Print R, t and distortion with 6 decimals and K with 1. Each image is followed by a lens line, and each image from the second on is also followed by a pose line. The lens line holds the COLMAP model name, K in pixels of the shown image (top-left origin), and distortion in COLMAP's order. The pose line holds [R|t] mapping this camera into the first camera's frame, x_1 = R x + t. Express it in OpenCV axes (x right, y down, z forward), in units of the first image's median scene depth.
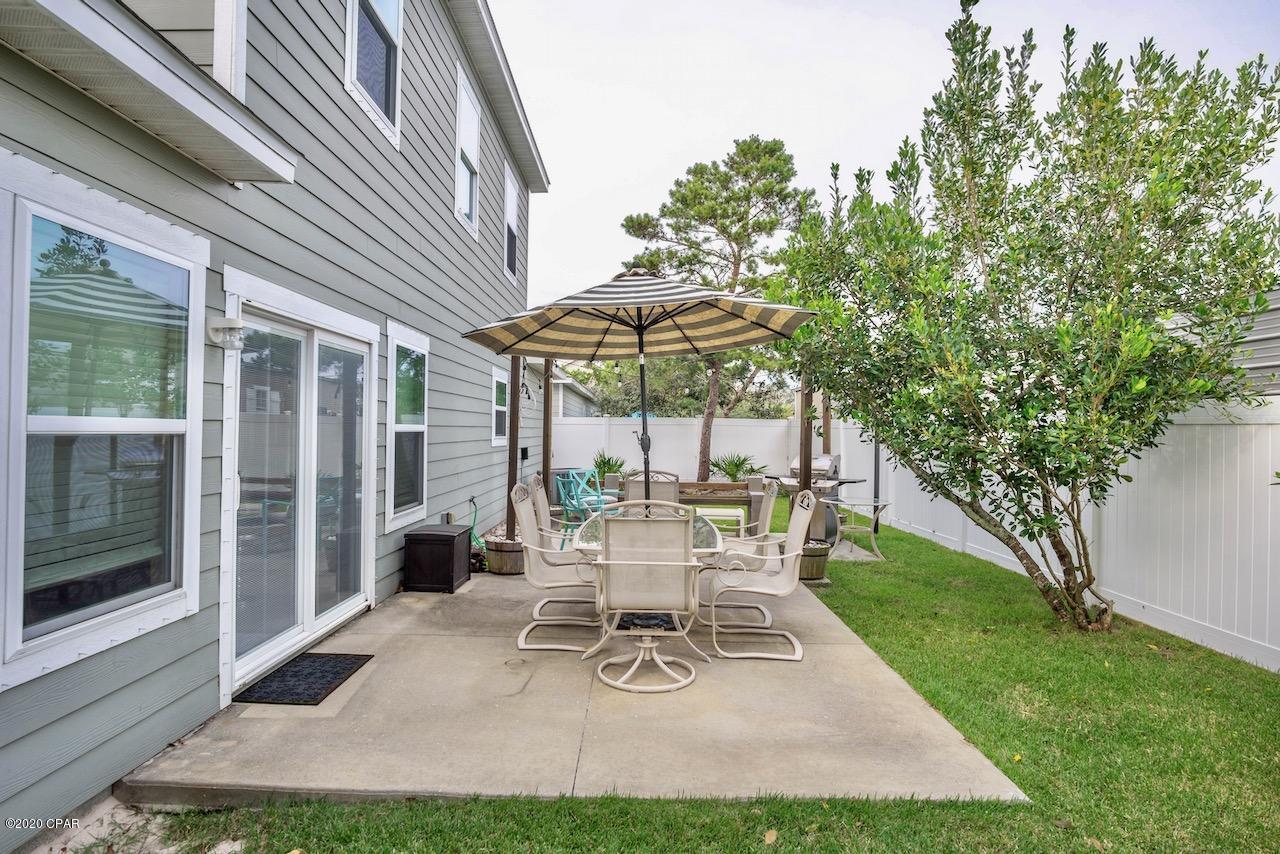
lens RADIAL K [[708.3, 0, 595.9], [0, 708.3, 411.1], [0, 0, 1]] dist [-0.055747, 0.026117]
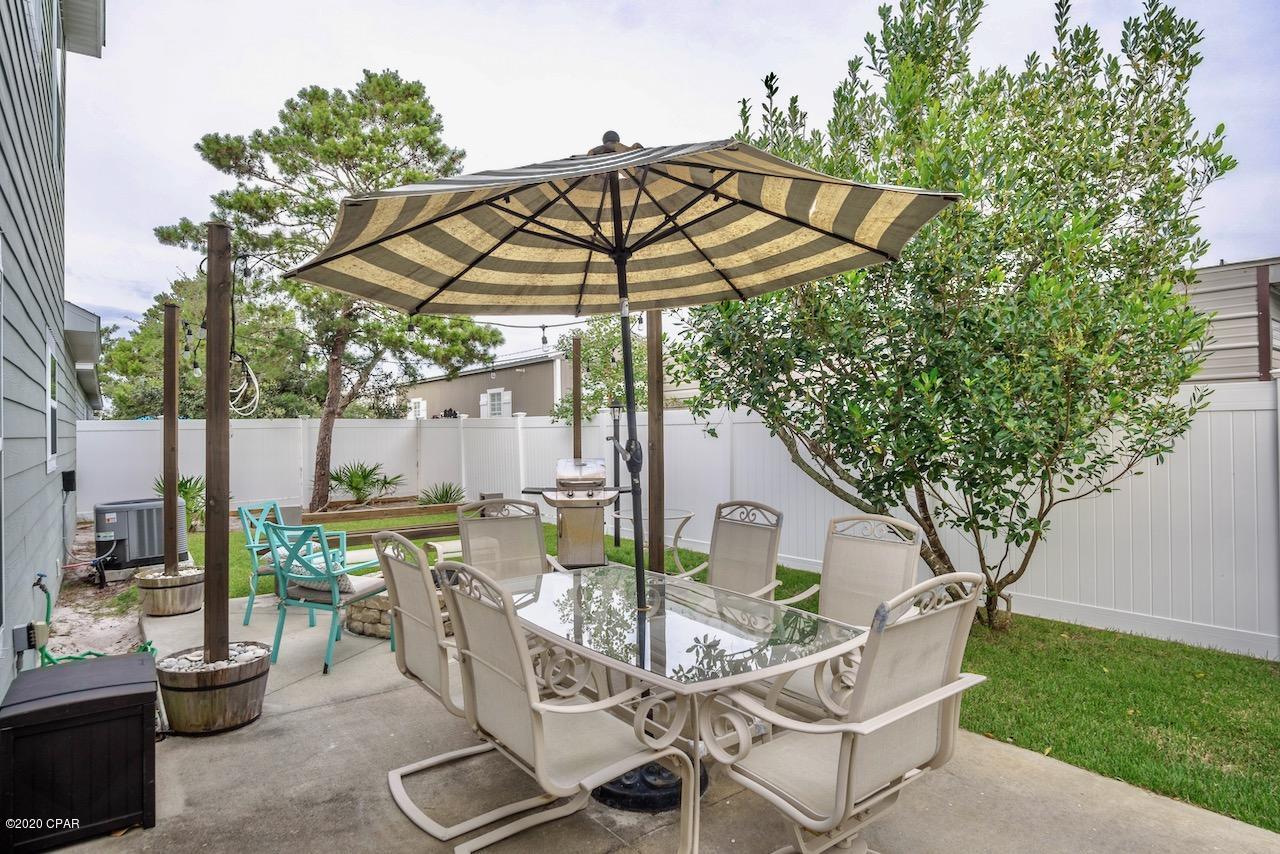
lens RADIAL K [[708.3, 0, 595.9], [0, 708.3, 411.1], [0, 0, 1]] dist [-0.055747, 0.026117]
pose [[0.756194, -0.003989, 0.654335, -0.124263], [0.005149, 0.999987, 0.000146, 0.003628], [-0.654327, 0.003259, 0.756205, 0.229991]]
